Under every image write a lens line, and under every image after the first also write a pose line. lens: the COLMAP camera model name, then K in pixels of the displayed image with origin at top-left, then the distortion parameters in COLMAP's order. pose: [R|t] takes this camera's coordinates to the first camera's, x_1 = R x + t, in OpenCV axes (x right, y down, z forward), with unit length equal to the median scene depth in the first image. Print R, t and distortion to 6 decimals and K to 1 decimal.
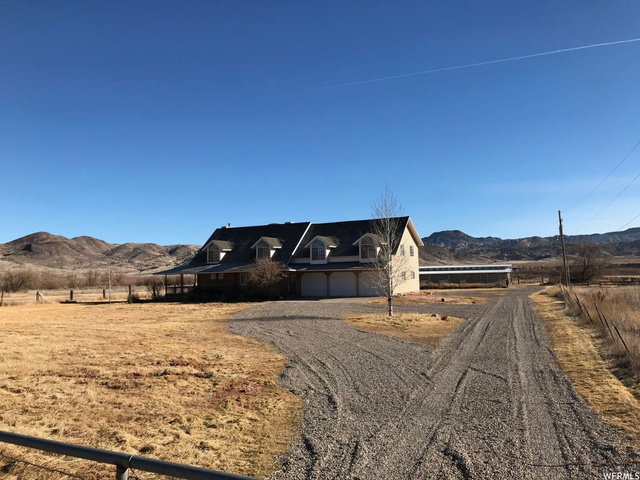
lens RADIAL K [[517.7, 0, 320.0], [0, 517.7, 240.0], [0, 0, 1]] dist [0.047222, -0.061766]
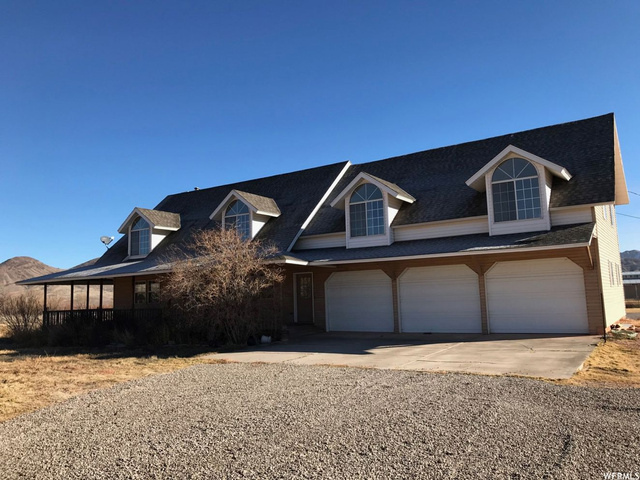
lens RADIAL K [[517.7, 0, 320.0], [0, 517.7, 240.0], [0, 0, 1]] dist [0.047222, -0.061766]
pose [[0.995370, -0.019329, -0.094158, -0.001777], [0.015590, 0.999067, -0.040281, 0.055798], [0.094849, 0.038626, 0.994742, 0.619314]]
